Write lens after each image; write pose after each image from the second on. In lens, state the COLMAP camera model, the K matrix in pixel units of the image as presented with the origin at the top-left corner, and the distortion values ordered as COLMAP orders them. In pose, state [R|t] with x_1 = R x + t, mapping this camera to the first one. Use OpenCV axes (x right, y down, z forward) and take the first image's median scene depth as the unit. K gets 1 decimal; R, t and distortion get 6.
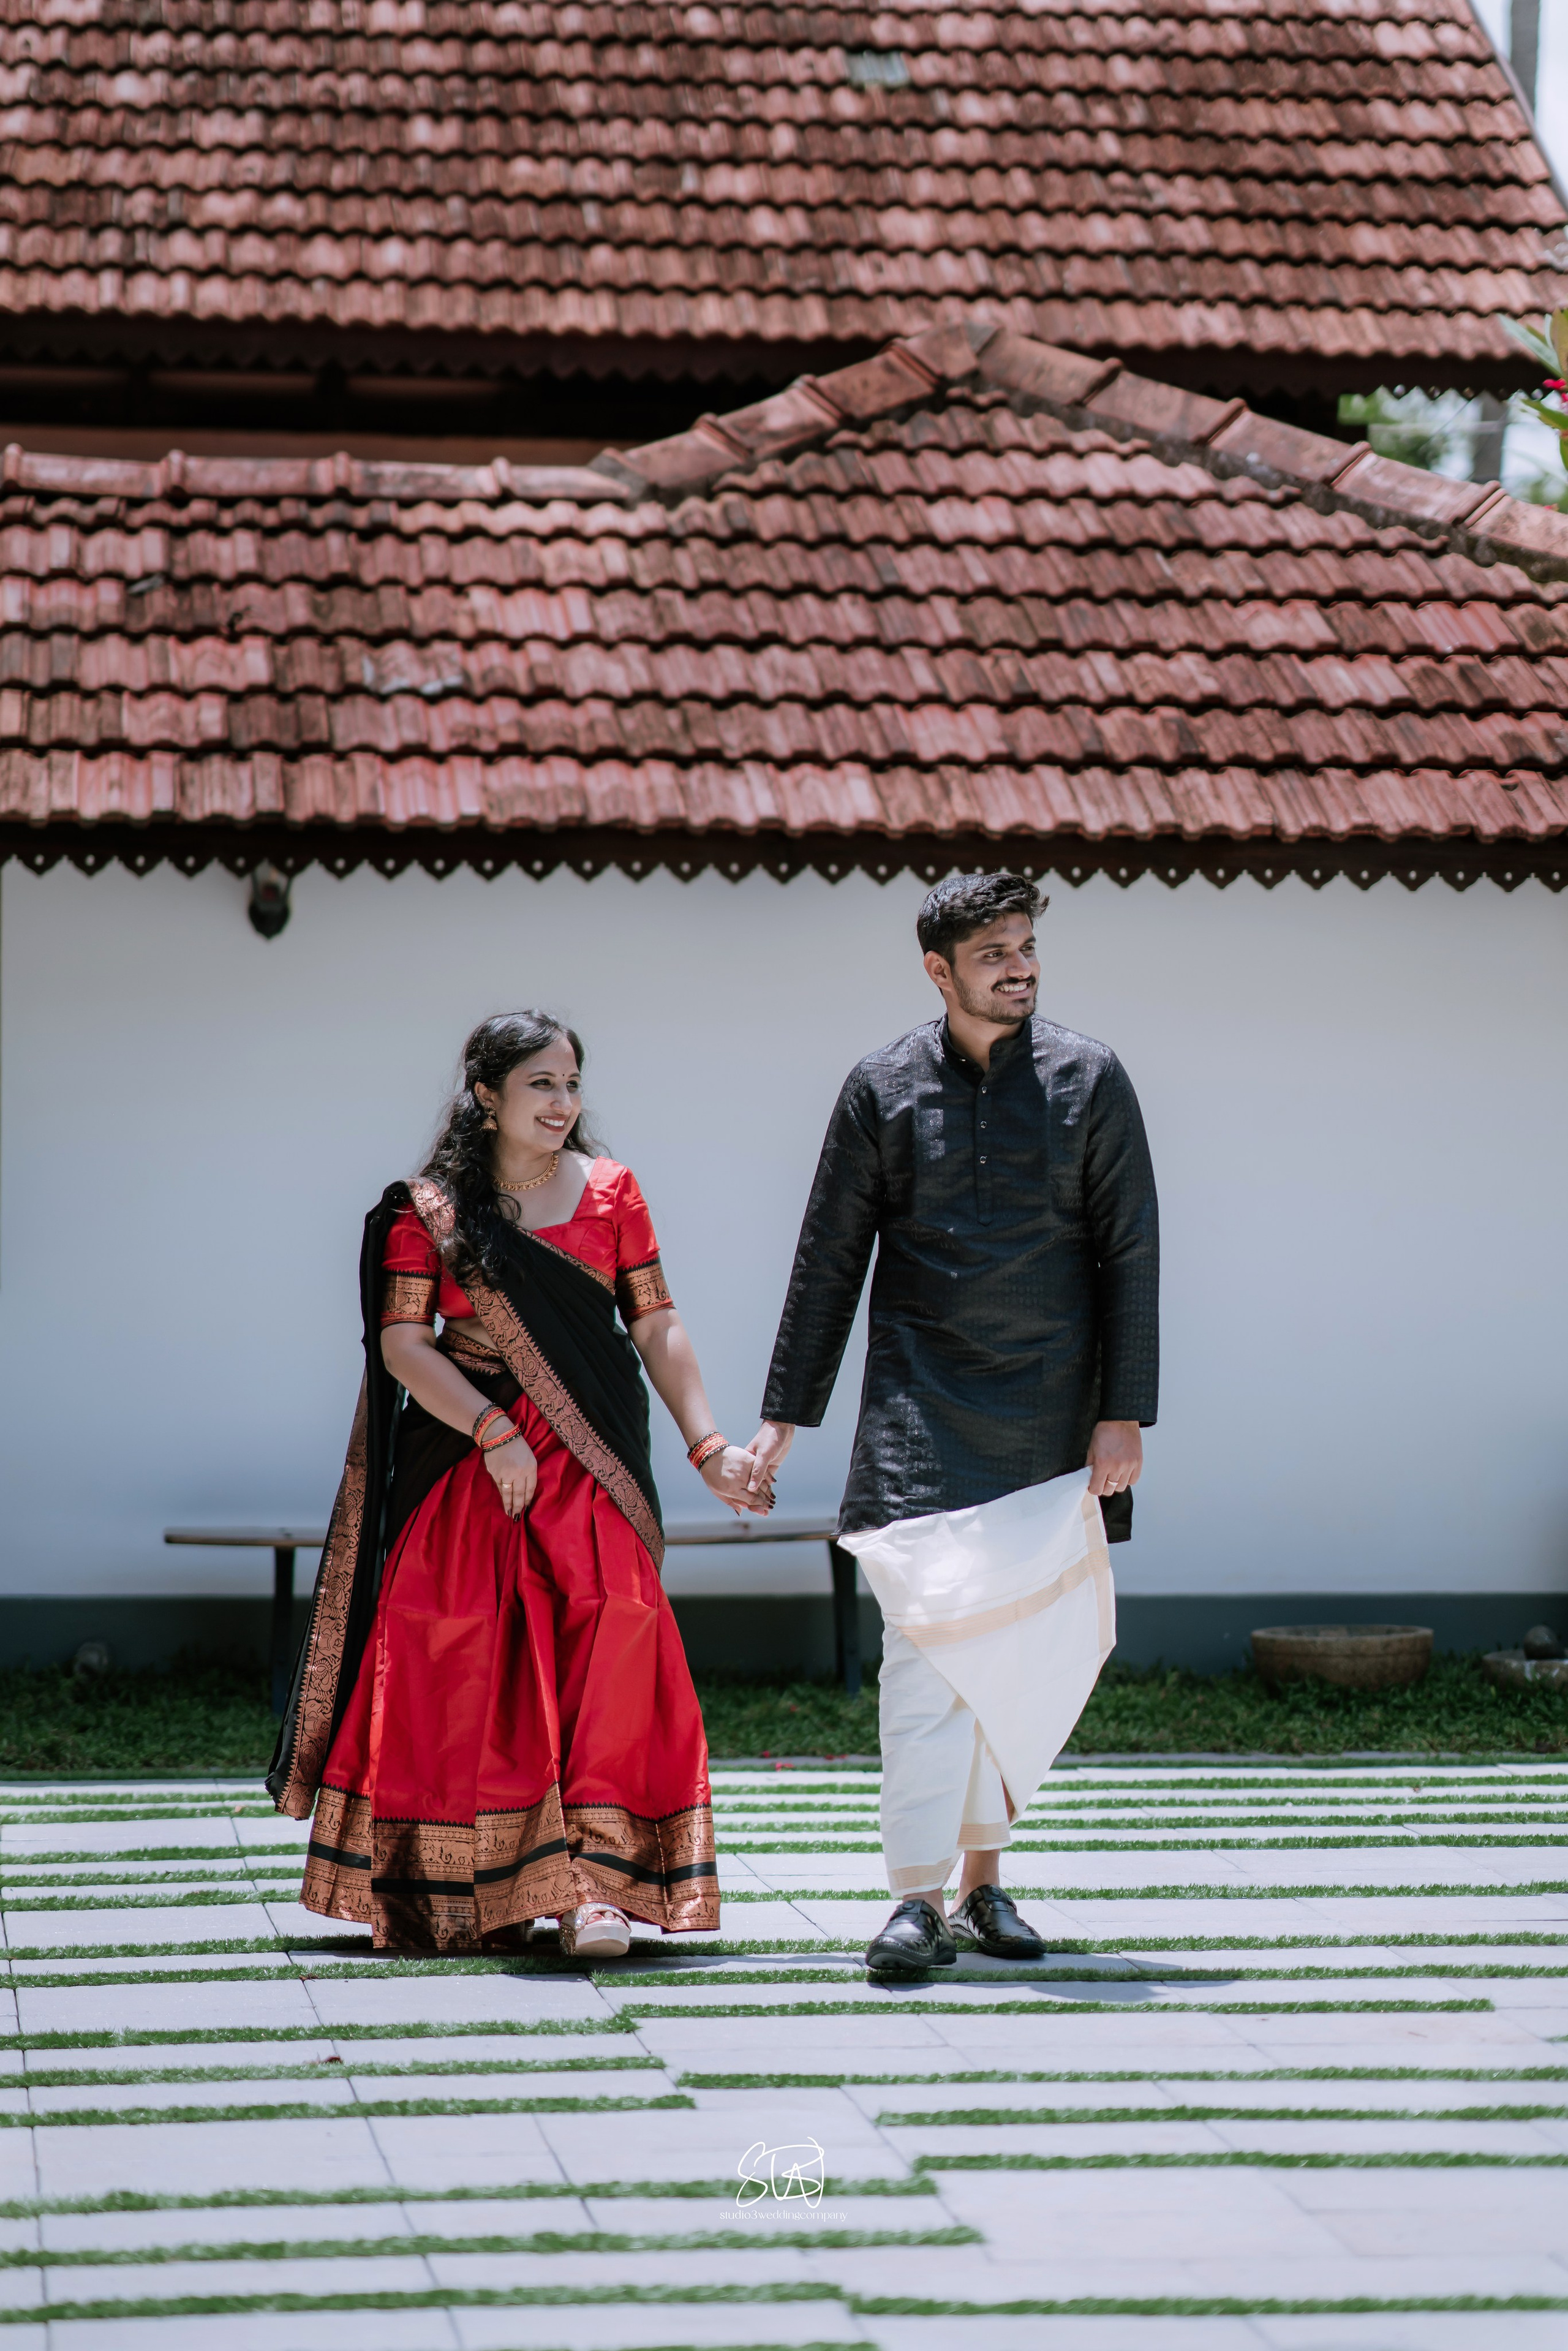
lens RADIAL K [[5697.4, 0, 773.9], [0, 5697.4, 1286.6], [0, 0, 1]] dist [0.092212, 0.008431]
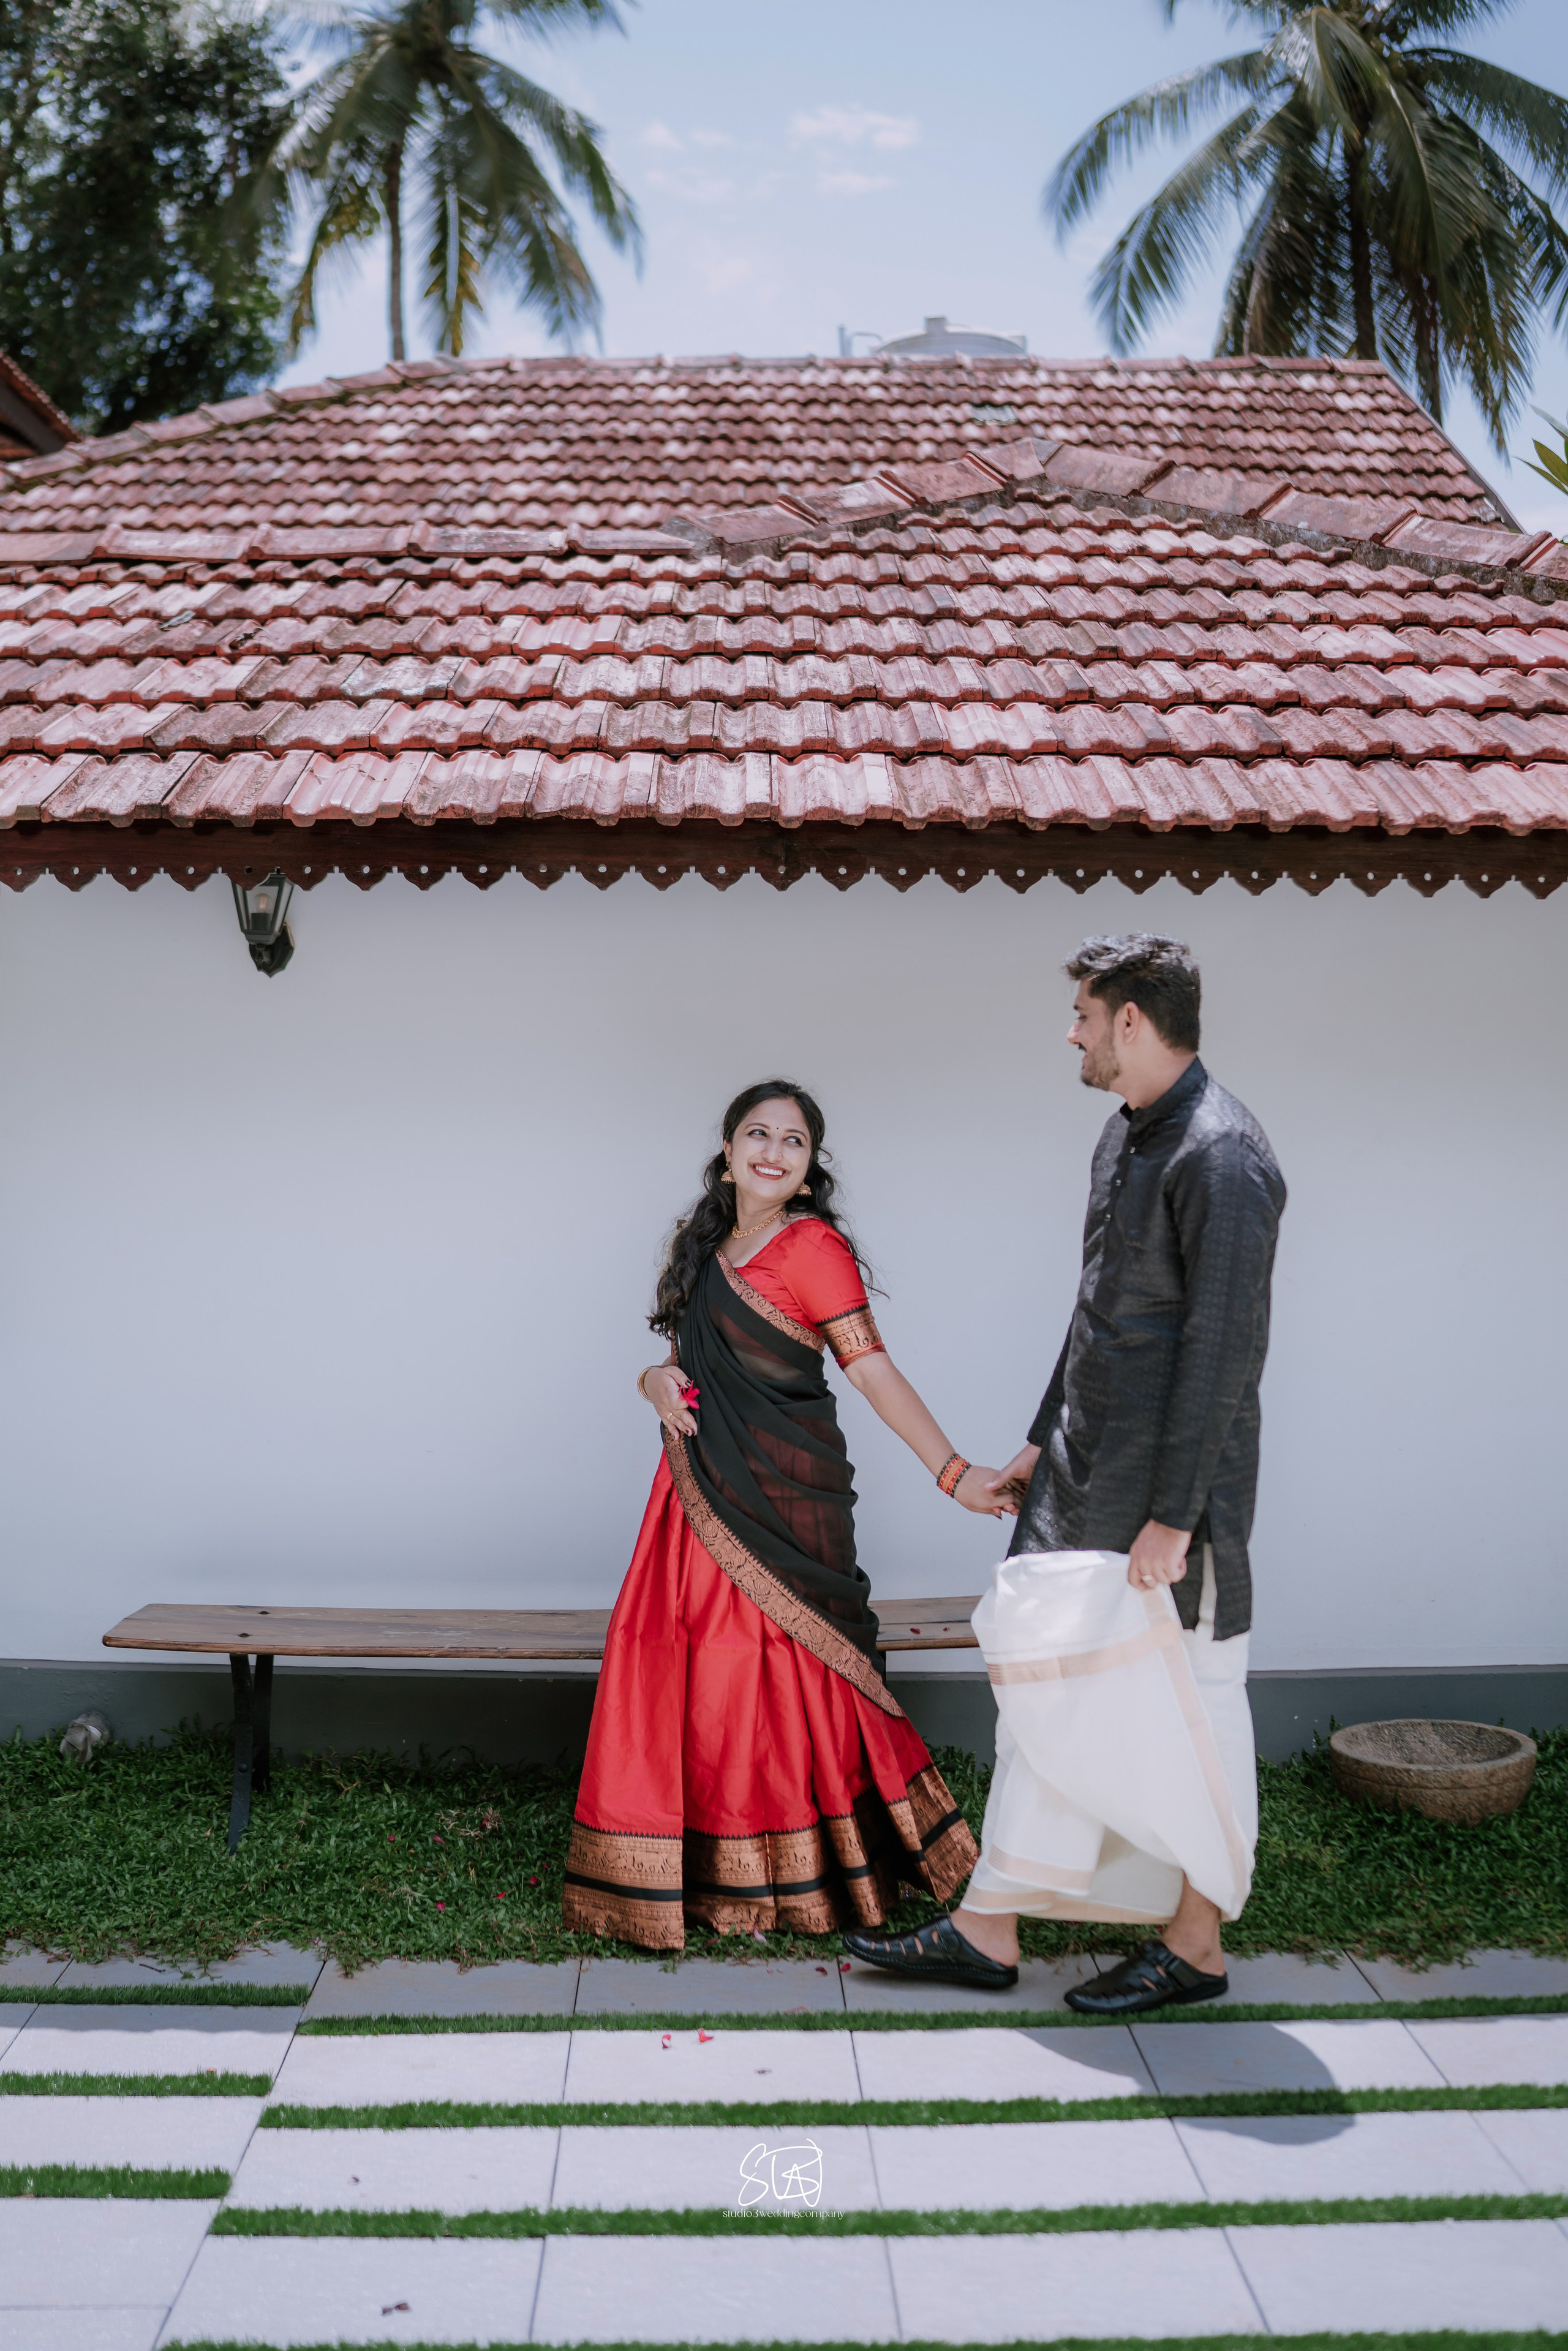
lens RADIAL K [[2276.1, 0, 751.1], [0, 2276.1, 1146.1], [0, 0, 1]] dist [-0.137077, 0.010178]
pose [[0.993229, -0.000518, -0.116173, 0.030135], [-0.001147, 0.999898, -0.014265, -0.024312], [0.116168, 0.014302, 0.993127, 0.570774]]
